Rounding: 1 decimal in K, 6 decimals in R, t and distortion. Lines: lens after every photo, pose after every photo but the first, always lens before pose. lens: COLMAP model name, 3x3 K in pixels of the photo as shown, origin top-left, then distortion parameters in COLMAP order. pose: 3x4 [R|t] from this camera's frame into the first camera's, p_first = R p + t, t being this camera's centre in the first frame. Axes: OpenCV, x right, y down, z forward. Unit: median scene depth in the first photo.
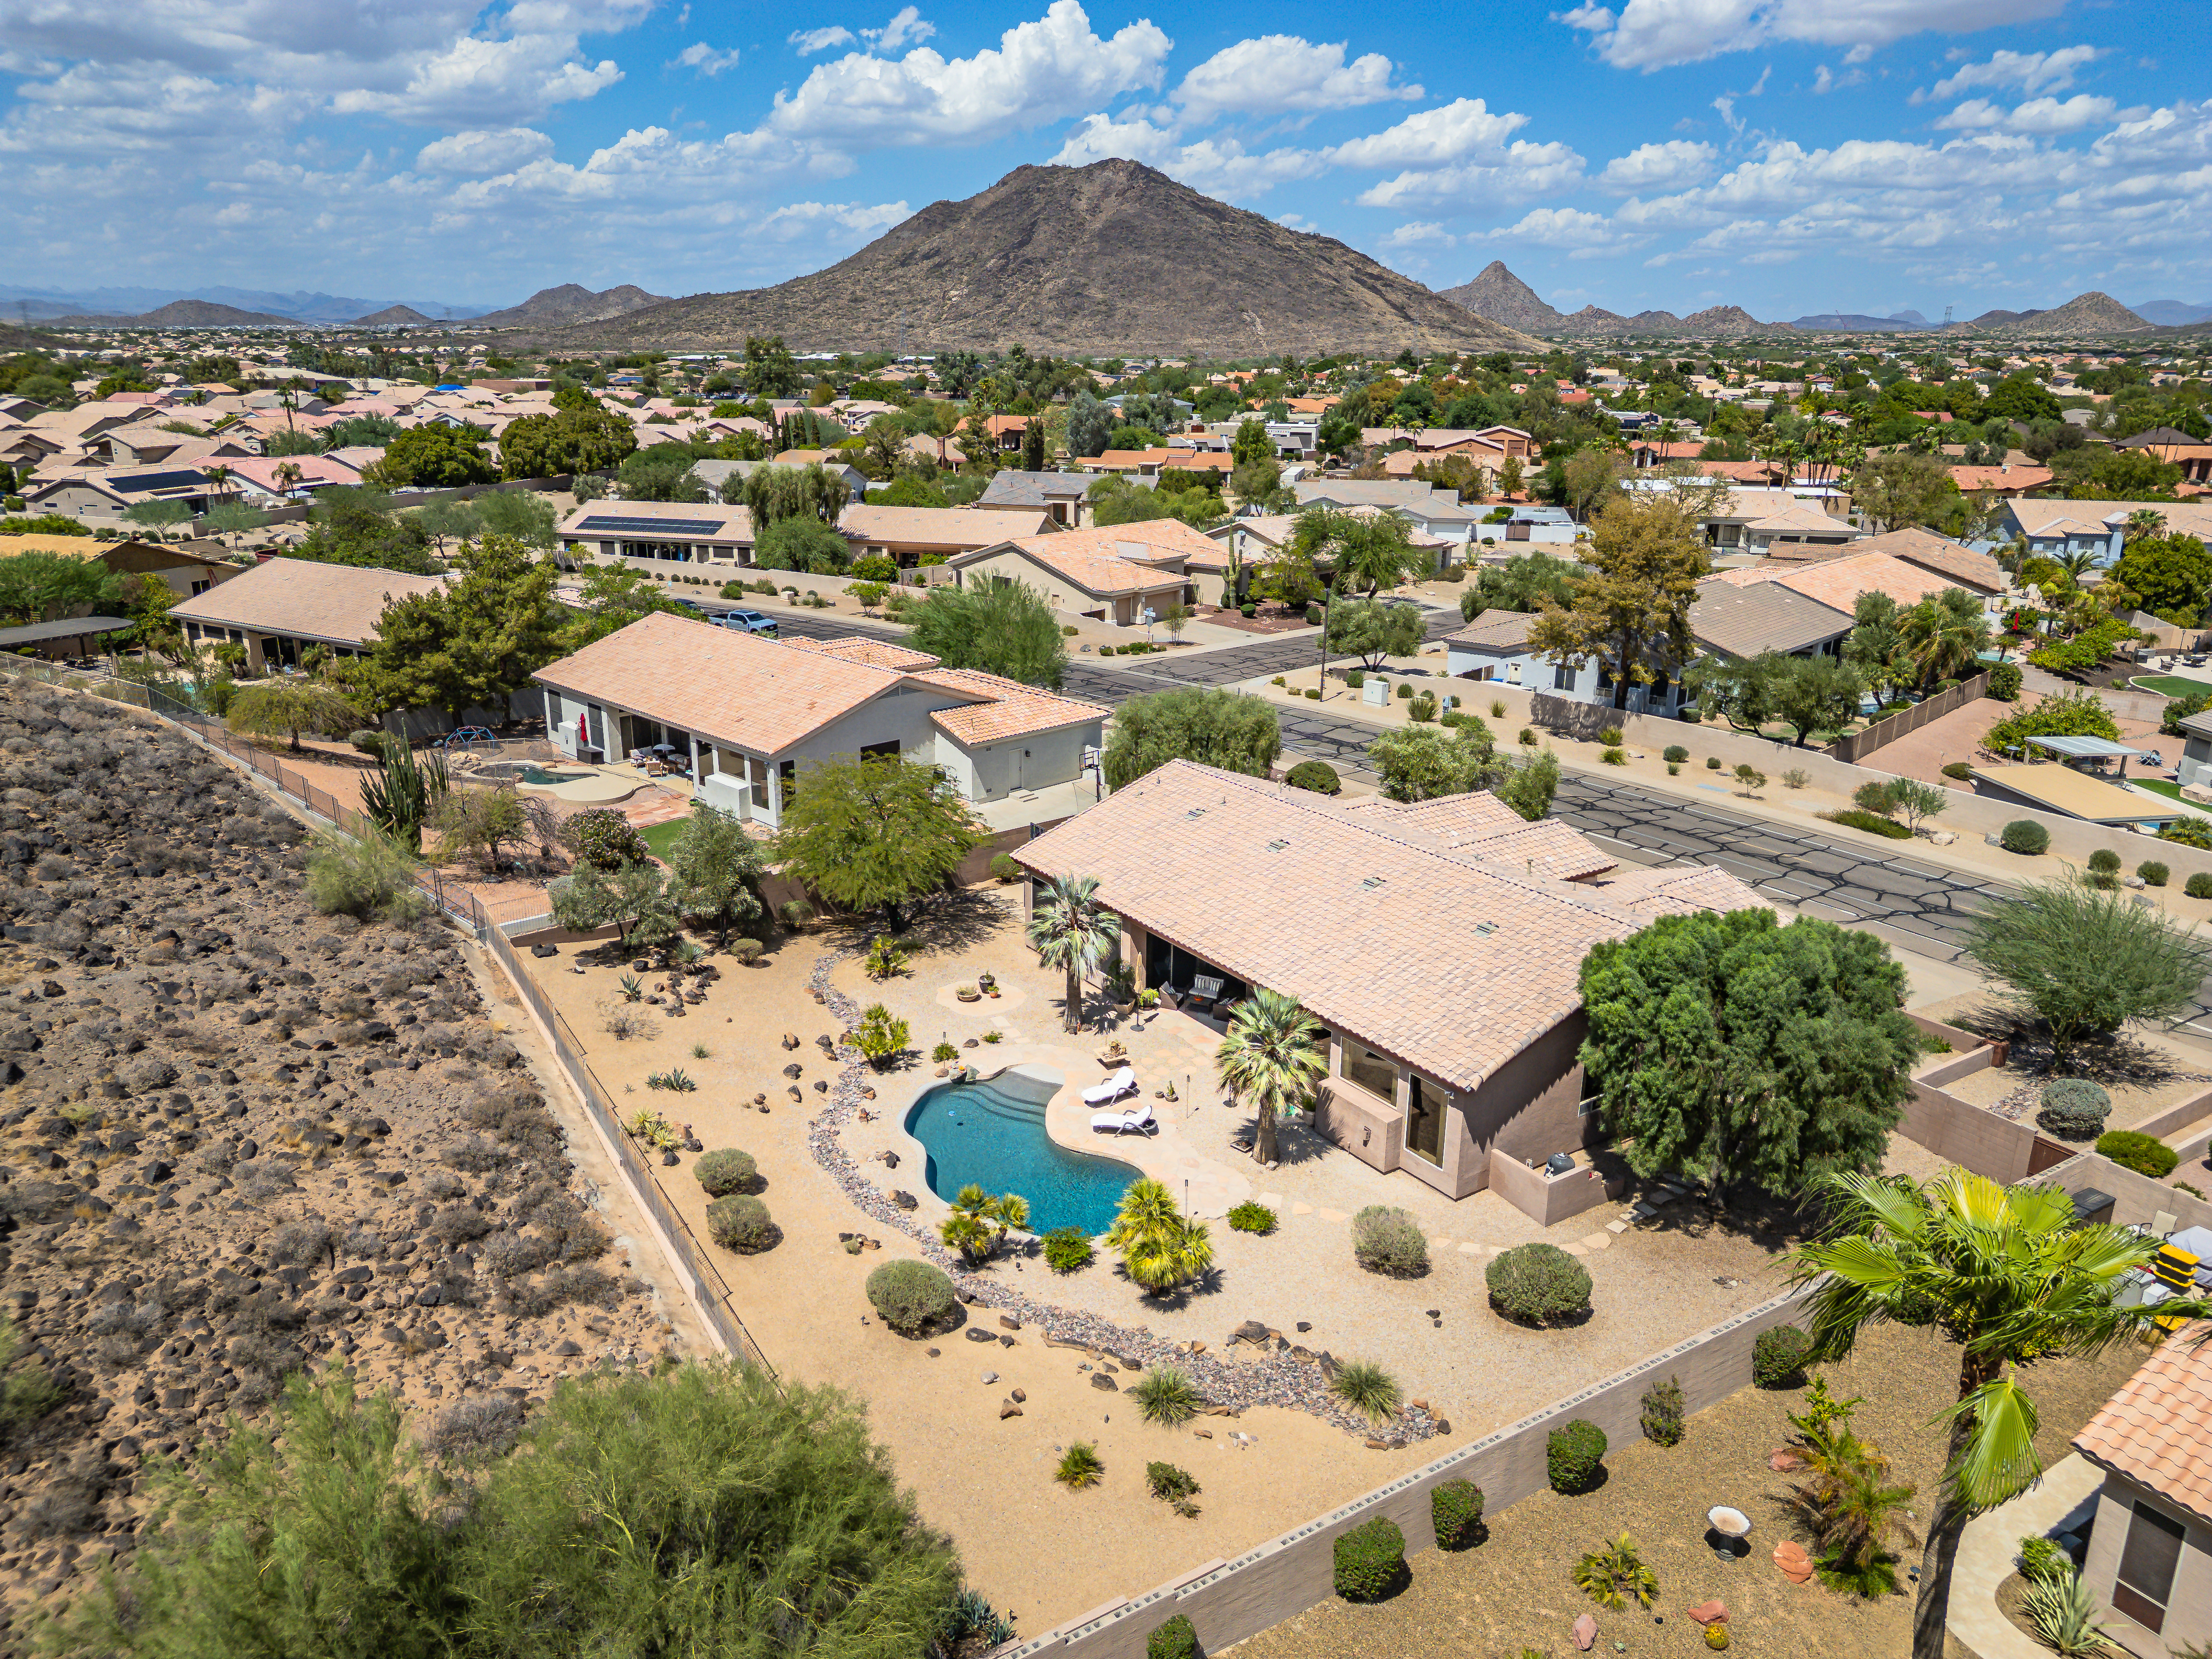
lens RADIAL K [[1551.7, 0, 1100.9], [0, 1551.7, 827.7], [0, 0, 1]] dist [0.062896, -0.050523]
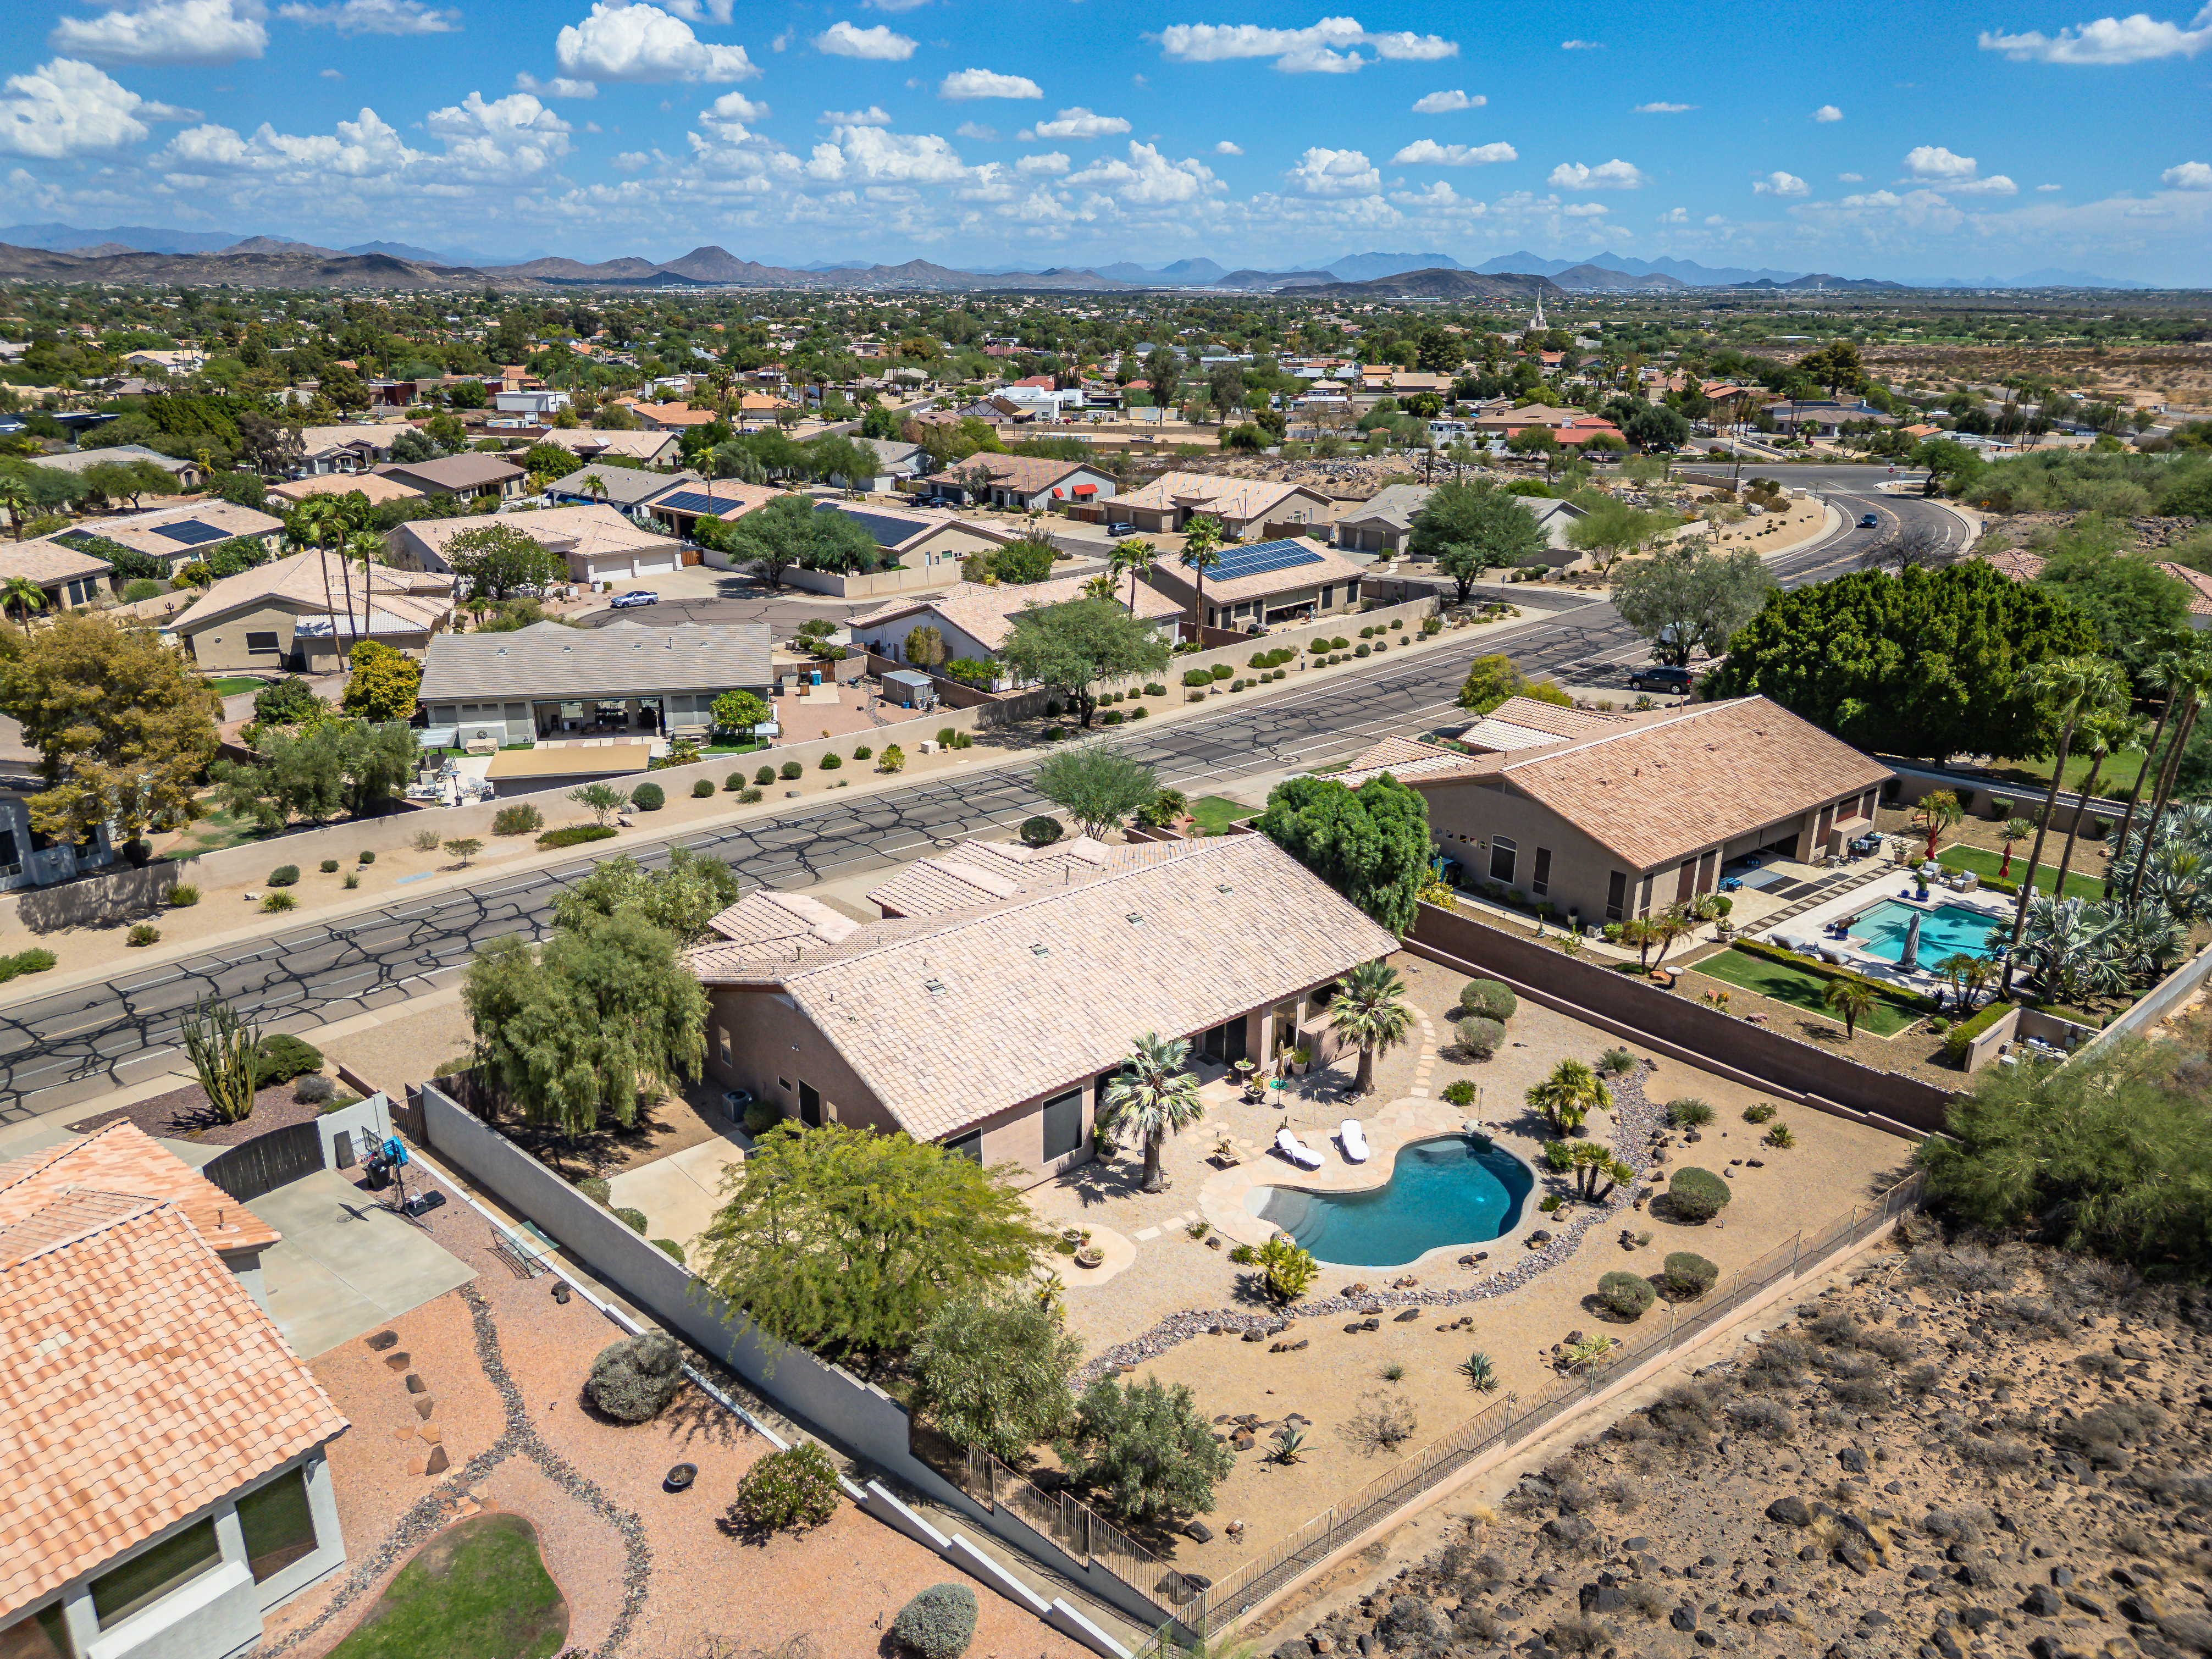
lens RADIAL K [[1555.7, 0, 1100.3], [0, 1555.7, 834.7], [0, 0, 1]] dist [0.062897, -0.056827]
pose [[-0.111770, -0.338645, 0.934252, -0.873779], [0.291095, 0.887745, 0.356613, -0.436229], [-0.950143, 0.311815, -0.000646, 0.988100]]
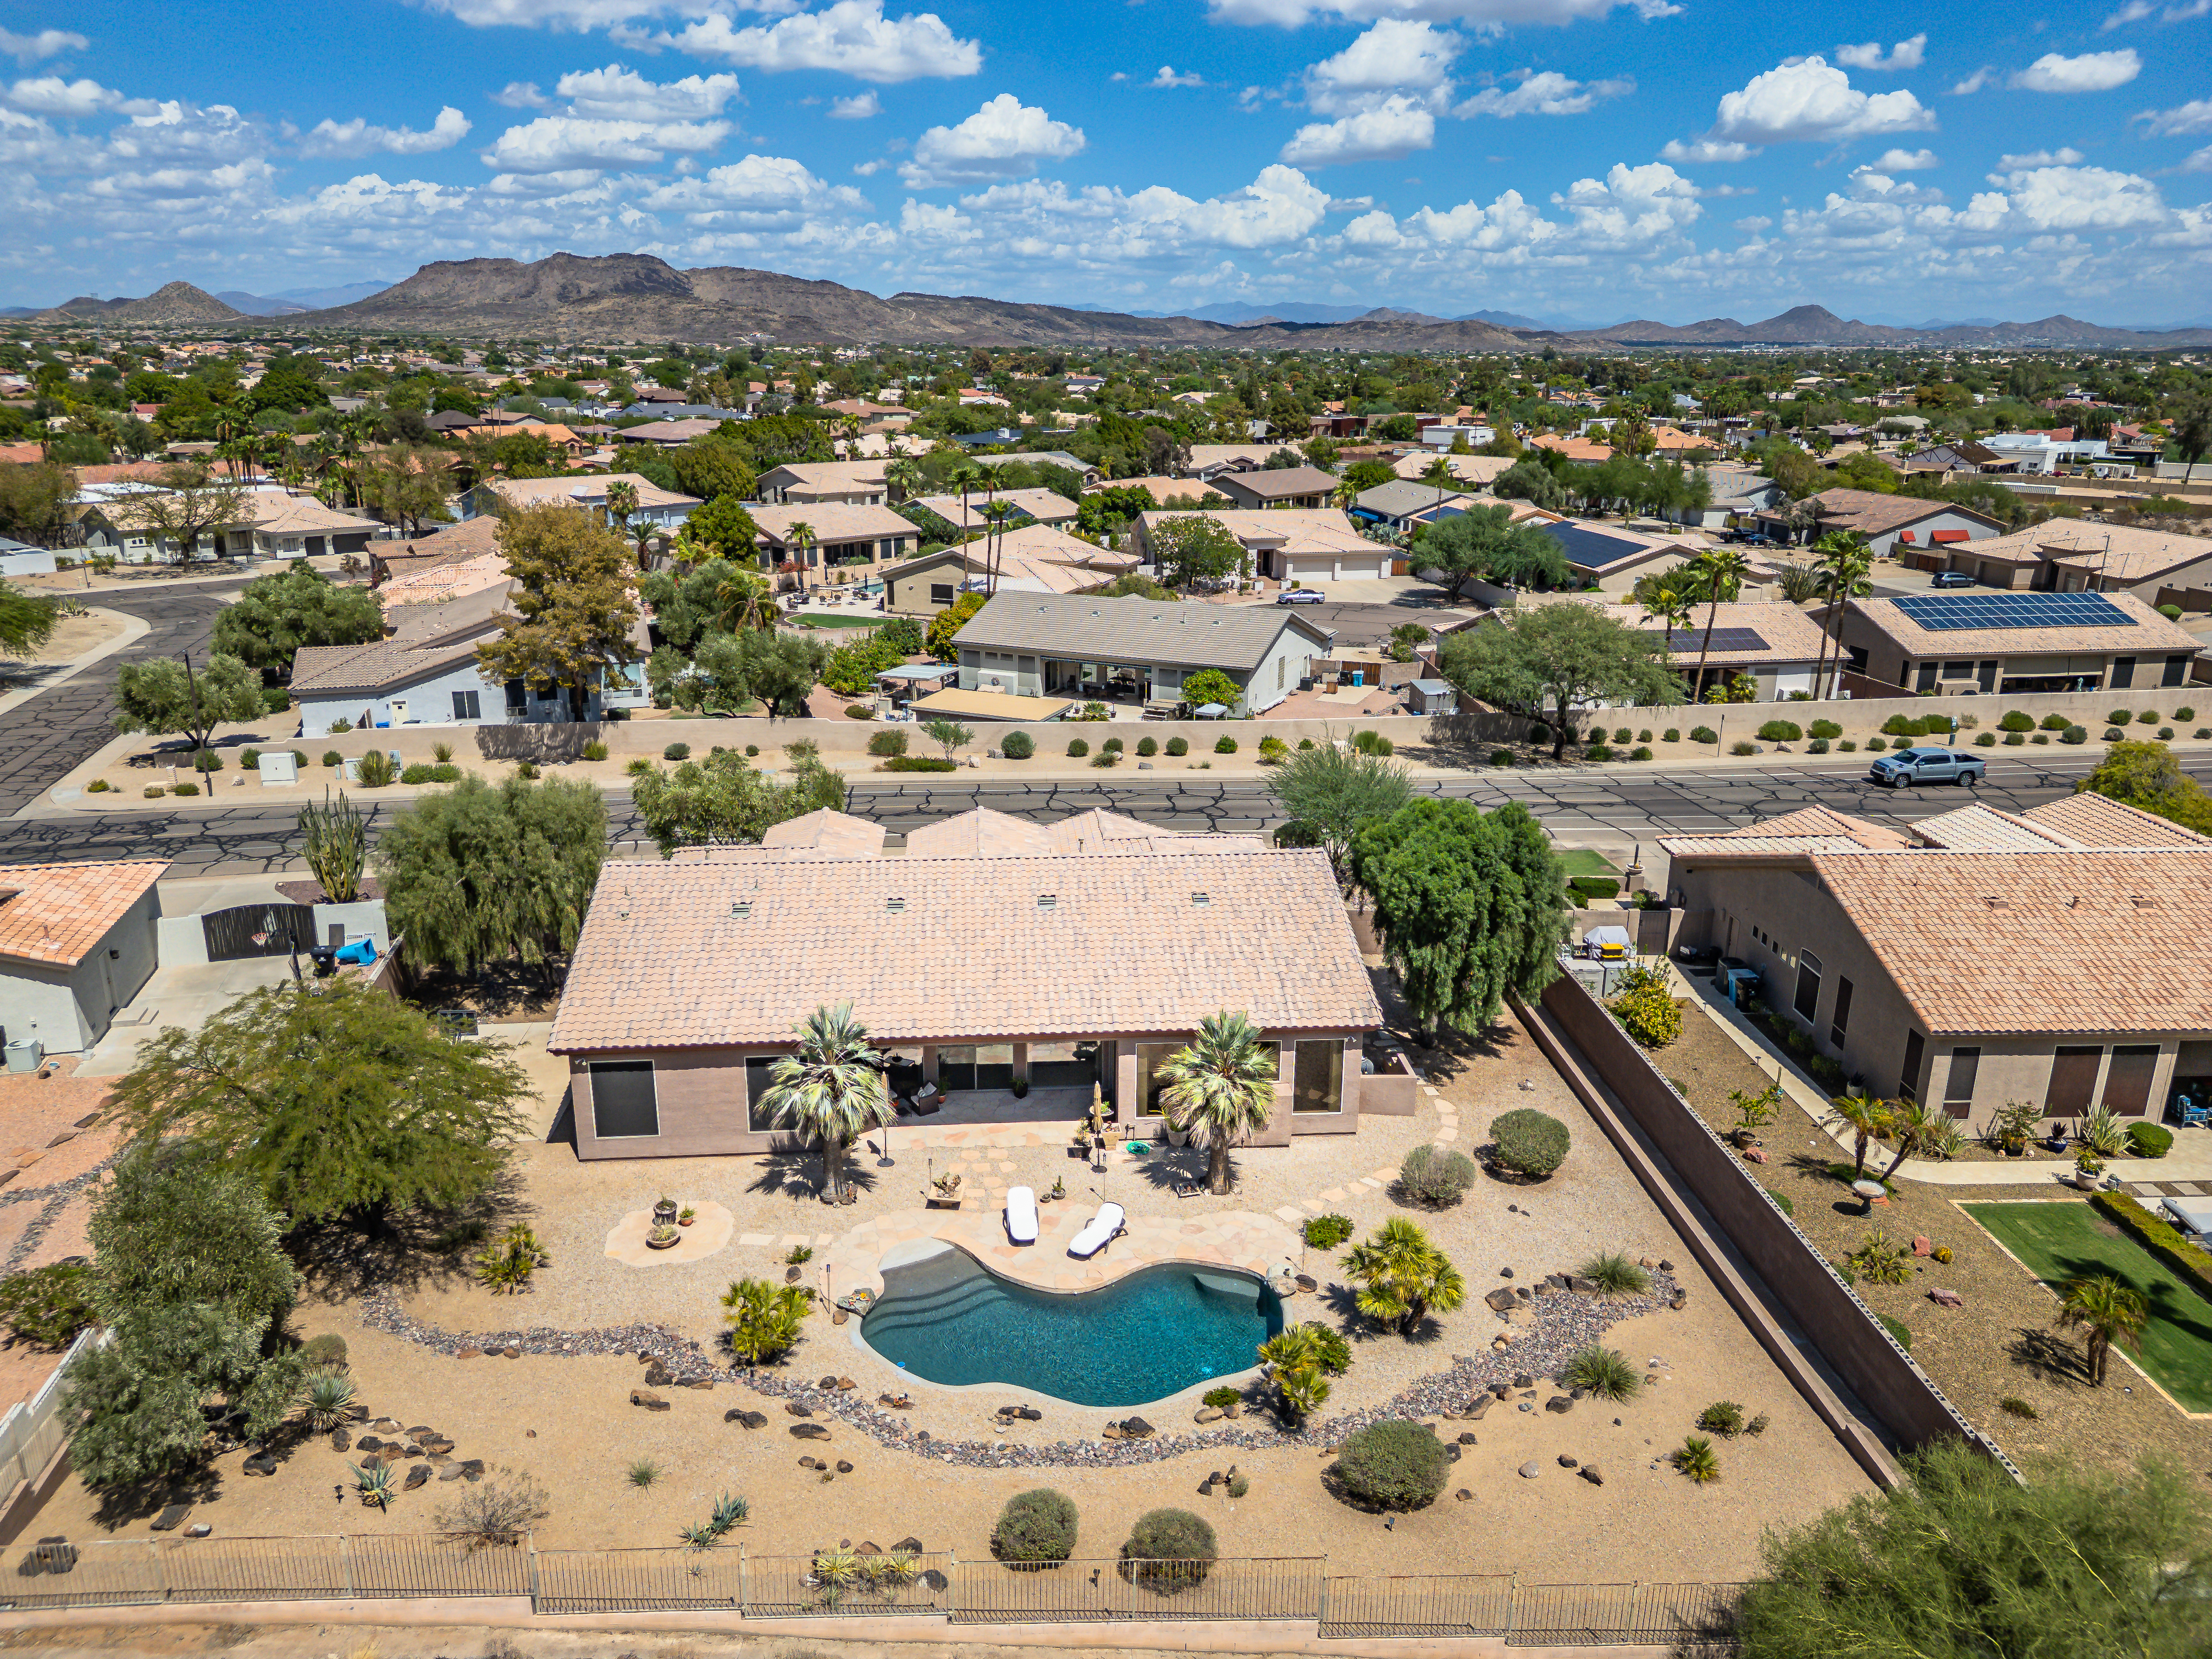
lens RADIAL K [[1555.7, 0, 1100.3], [0, 1555.7, 834.7], [0, 0, 1]] dist [0.062897, -0.056827]
pose [[0.499732, -0.266624, 0.824124, -0.571745], [0.258453, 0.954003, 0.151922, -0.137572], [-0.826722, 0.137077, 0.545655, 0.439654]]
